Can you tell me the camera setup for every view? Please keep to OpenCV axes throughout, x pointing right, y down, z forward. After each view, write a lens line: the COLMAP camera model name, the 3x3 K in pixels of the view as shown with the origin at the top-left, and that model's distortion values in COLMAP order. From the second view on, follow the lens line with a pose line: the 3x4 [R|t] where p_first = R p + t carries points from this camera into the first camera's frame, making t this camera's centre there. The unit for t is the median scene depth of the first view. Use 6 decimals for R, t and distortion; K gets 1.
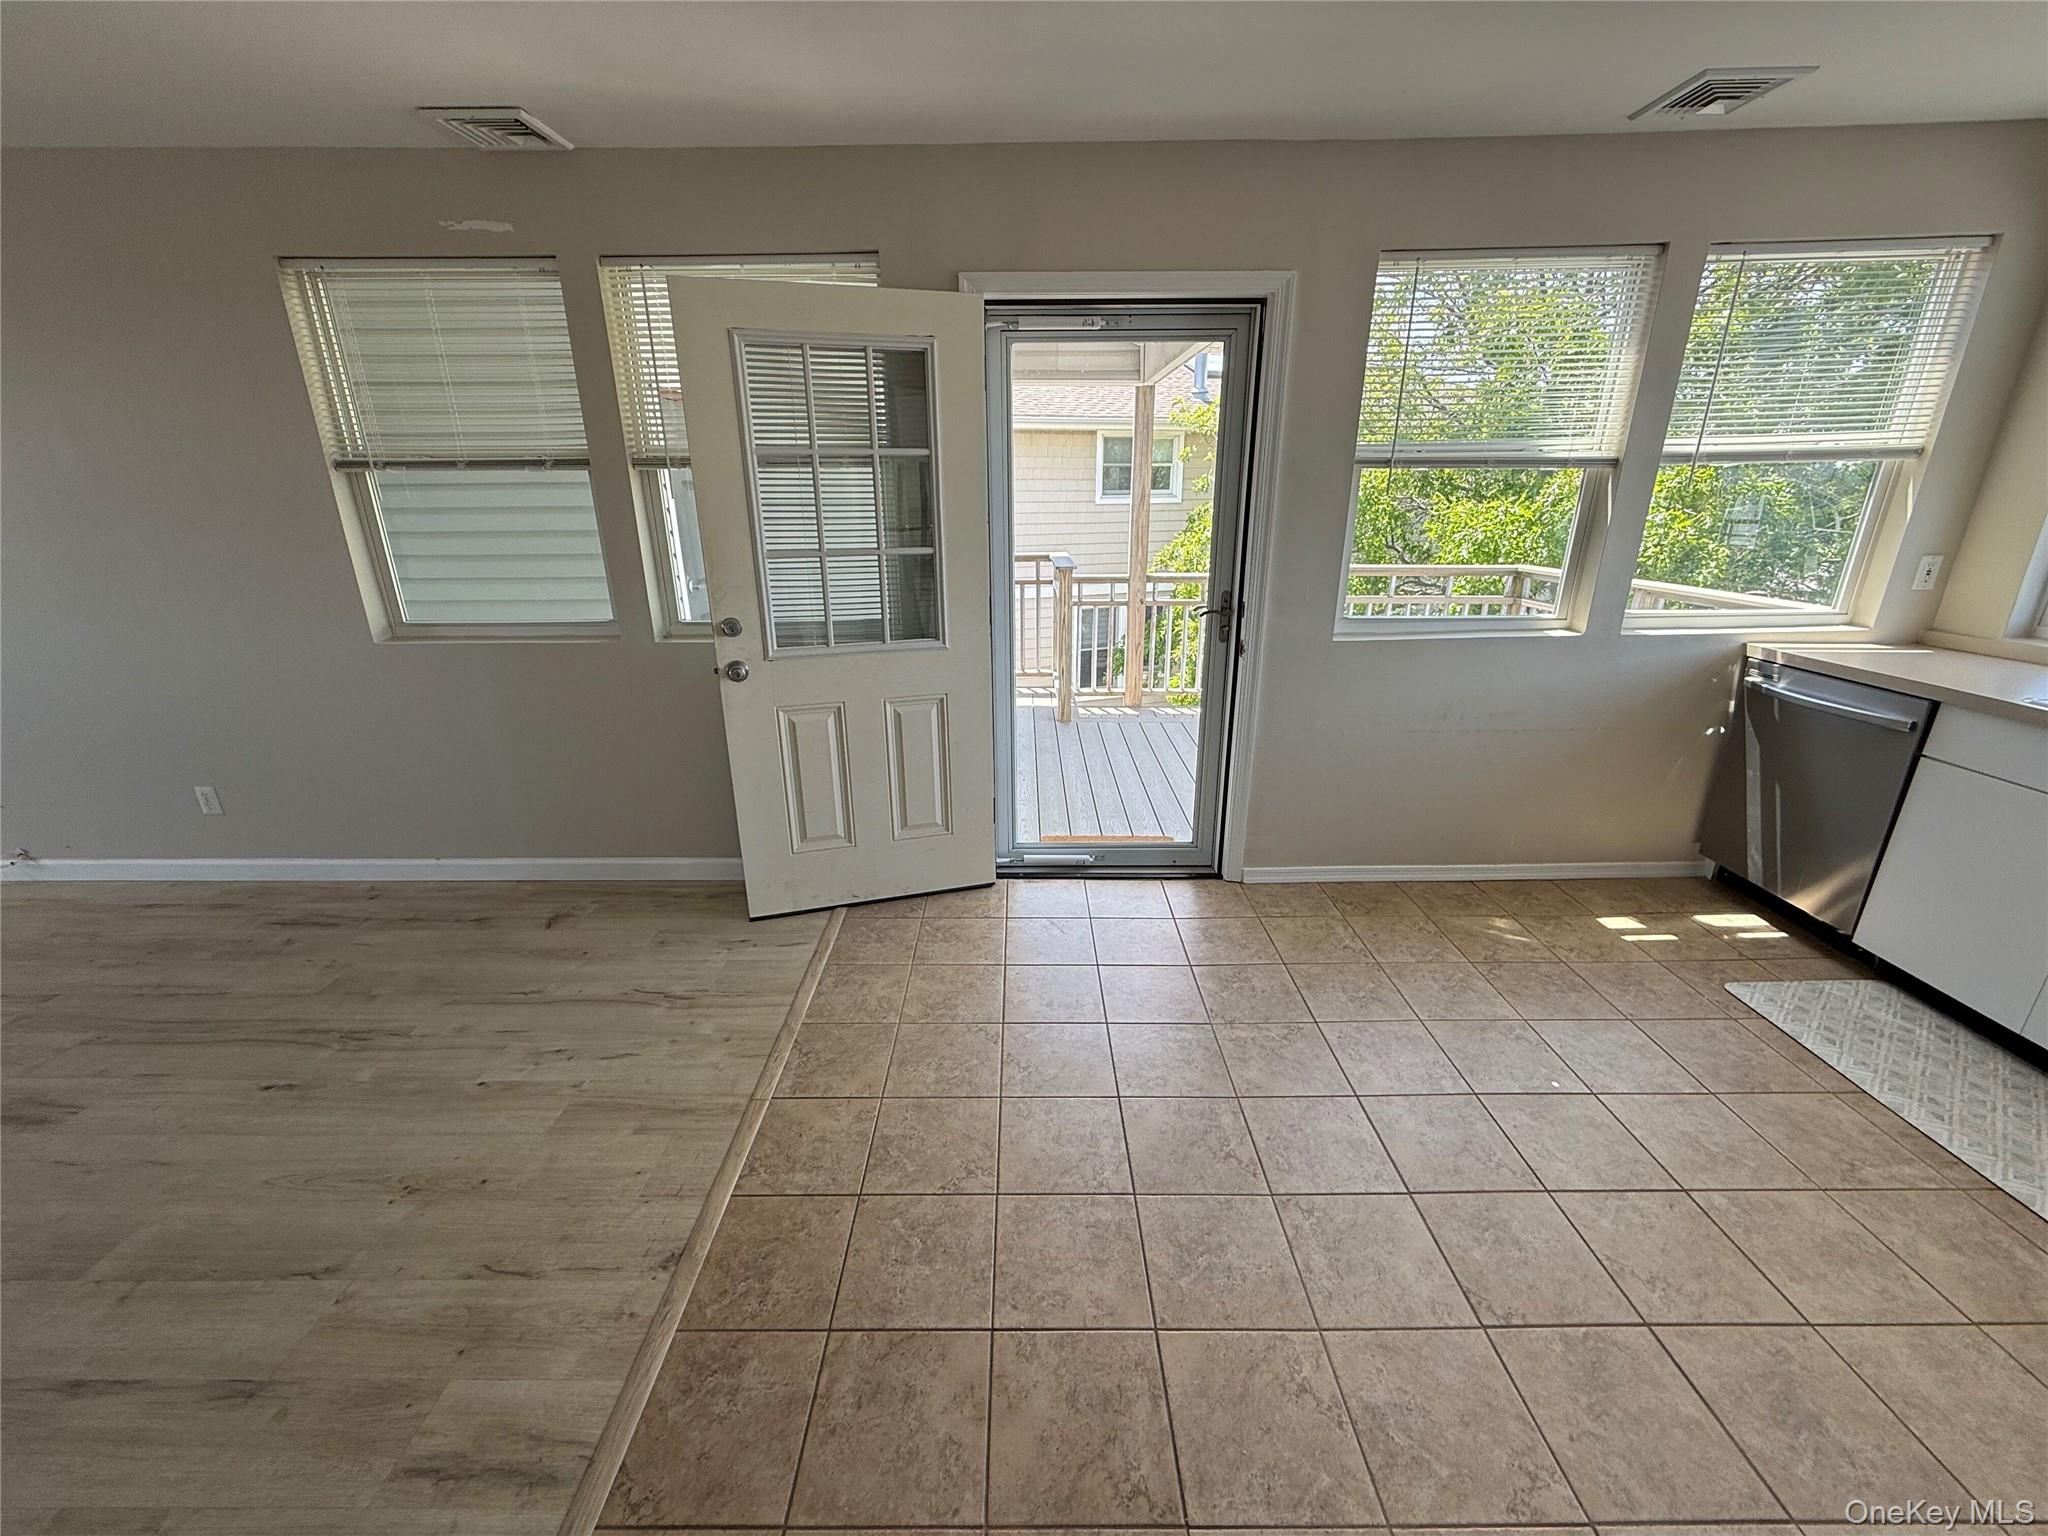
lens RADIAL K [[816.0, 0, 1023.9], [0, 816.0, 768.4], [0, 0, 1]] dist [-0.000453, 0.000198]
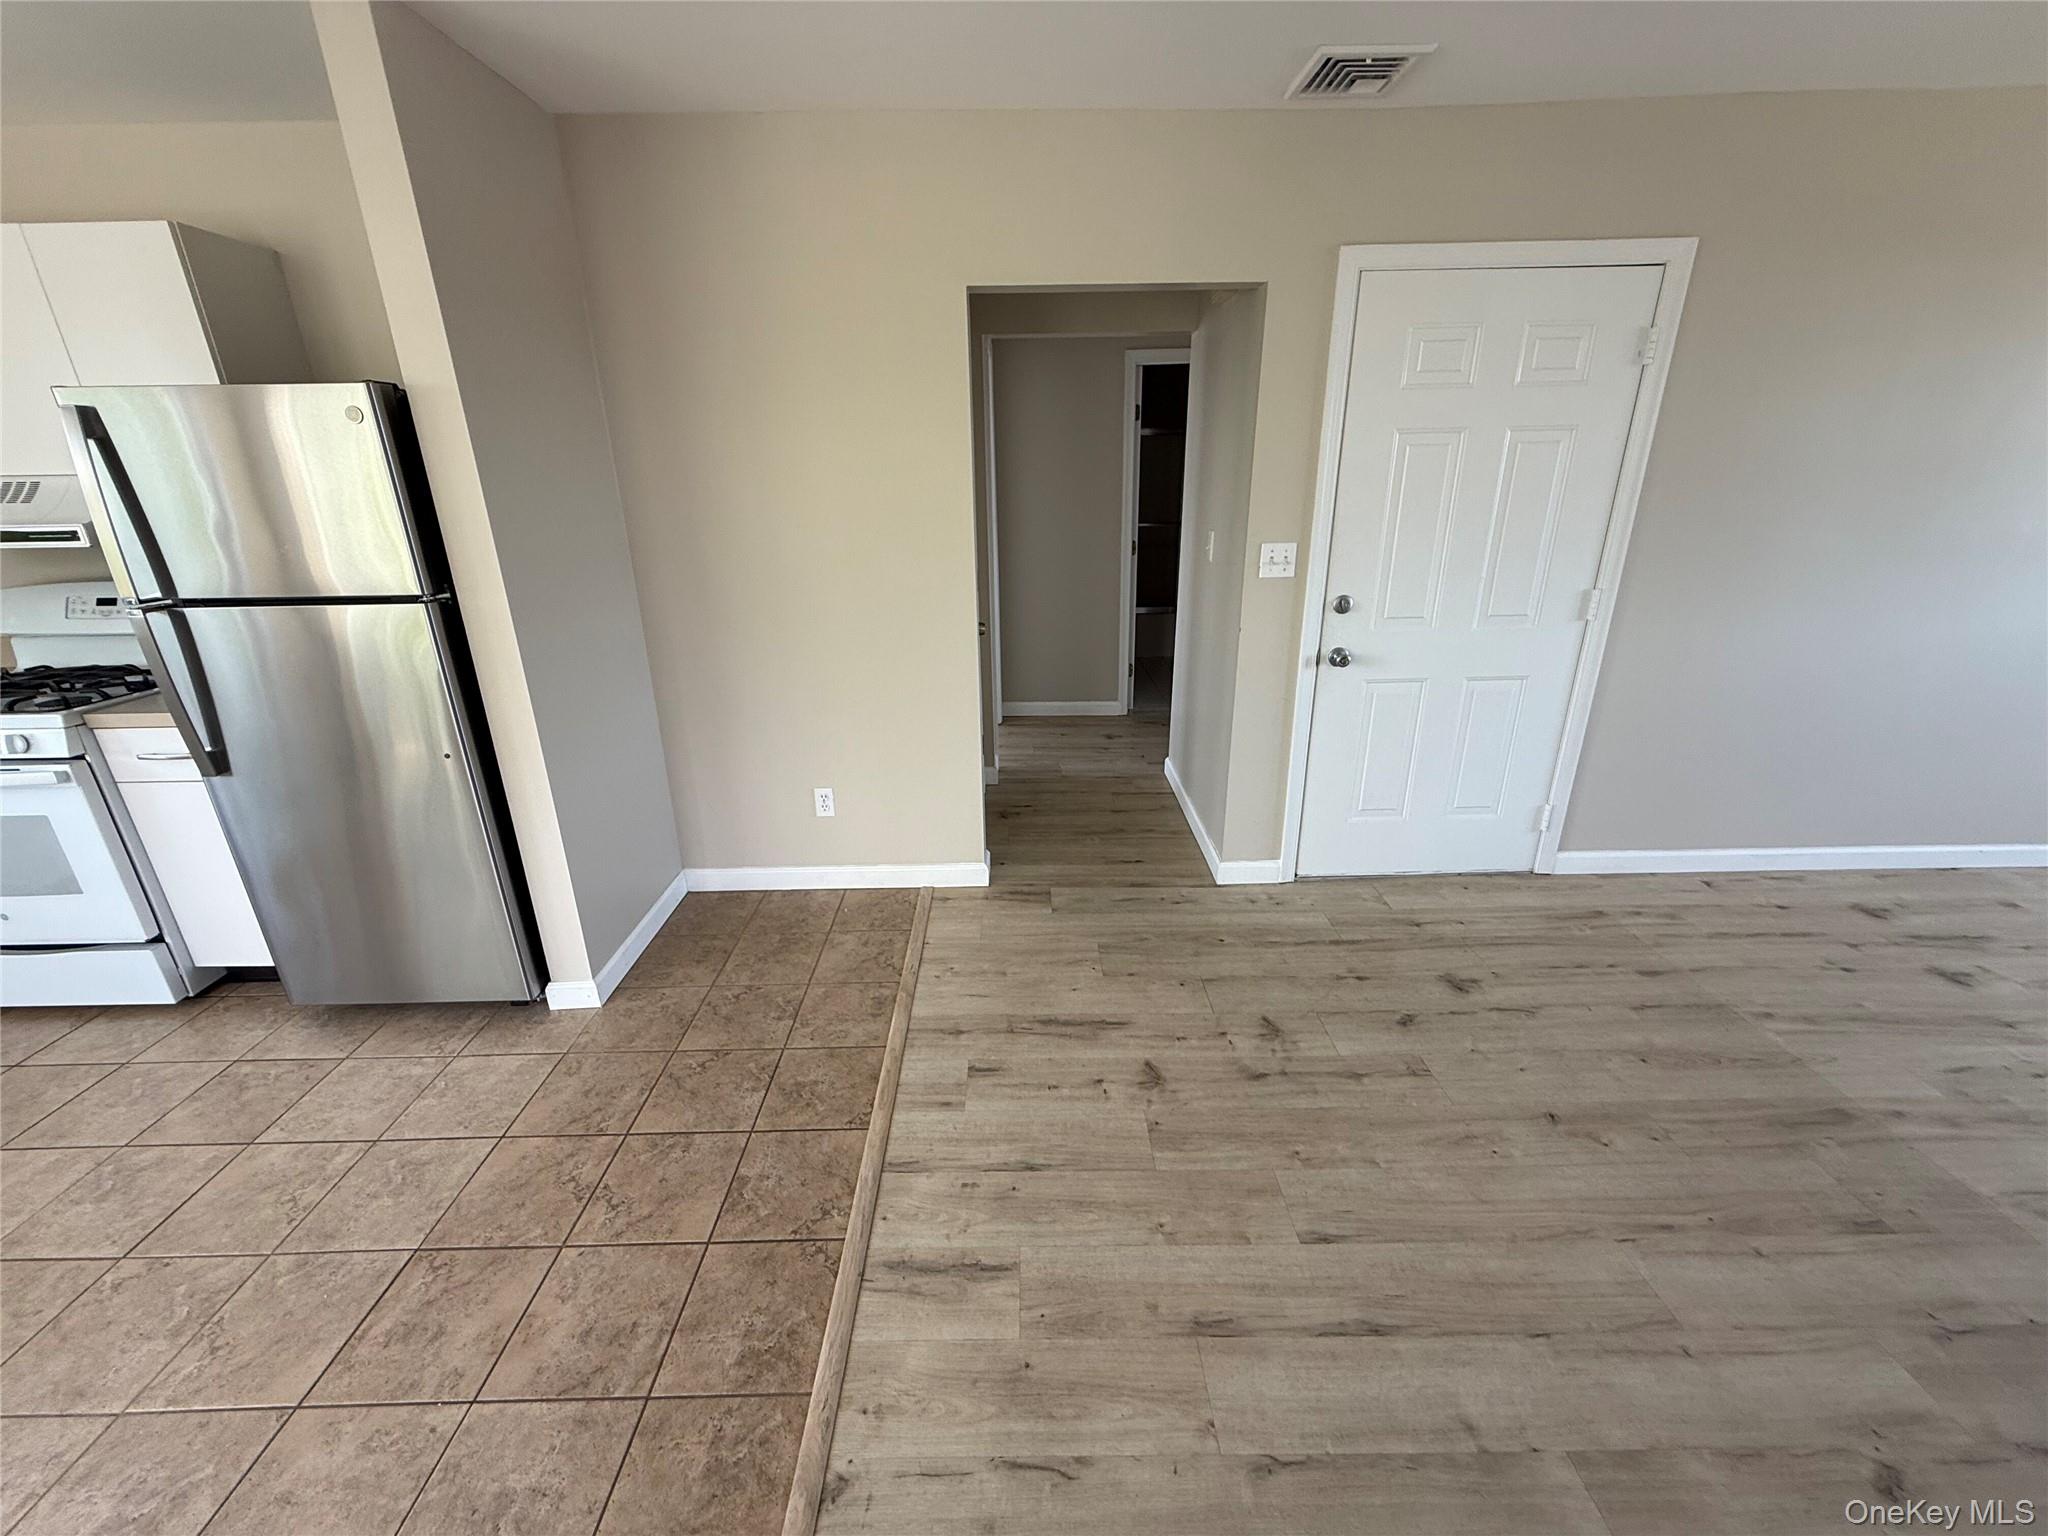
lens RADIAL K [[816.0, 0, 1021.6], [0, 816.0, 768.4], [0, 0, 1]] dist [-0.000453, 0.000198]
pose [[-0.999640, 0.026758, -0.002127, -0.625073], [0.019398, 0.774923, 0.631758, -0.413315], [0.018553, 0.631489, -0.775163, 1.167653]]
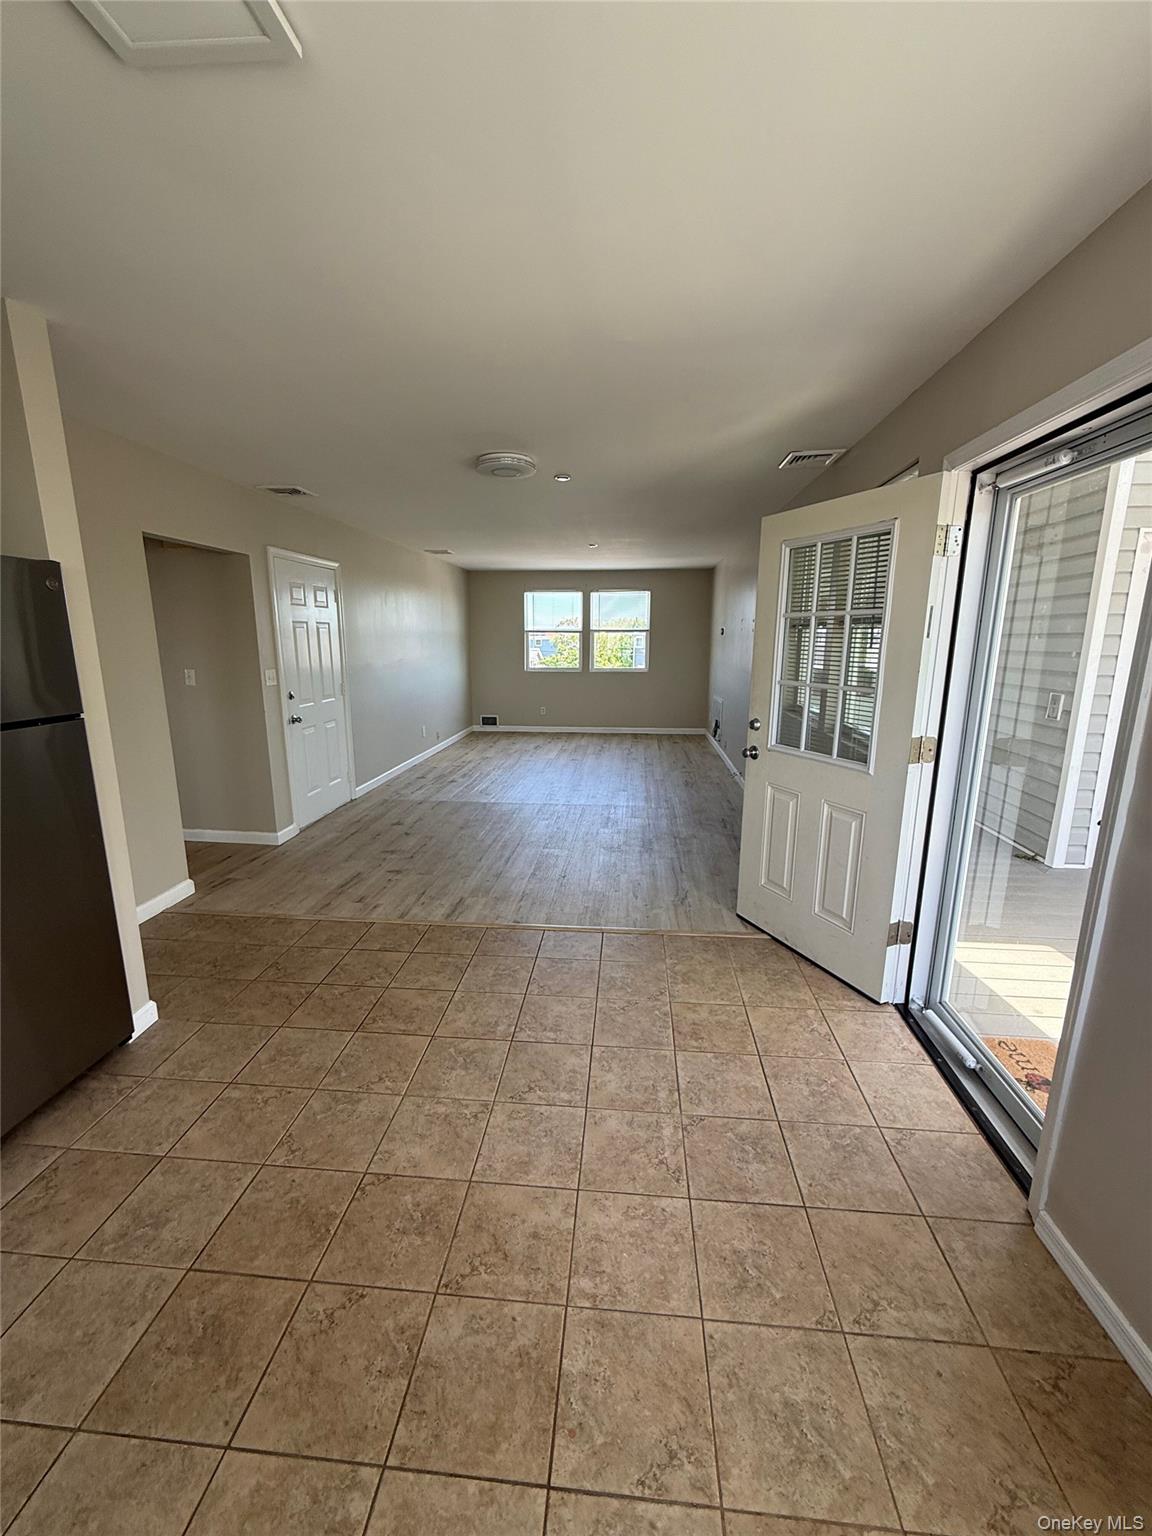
lens RADIAL K [[612.0, 0, 576.4], [0, 612.0, 767.1], [0, 0, 1]] dist [-0.000453, 0.000198]
pose [[-0.090621, 0.213899, -0.972643, 1.354570], [-0.327104, 0.916083, 0.231937, -0.373354], [0.940633, 0.339174, -0.013049, 1.033750]]
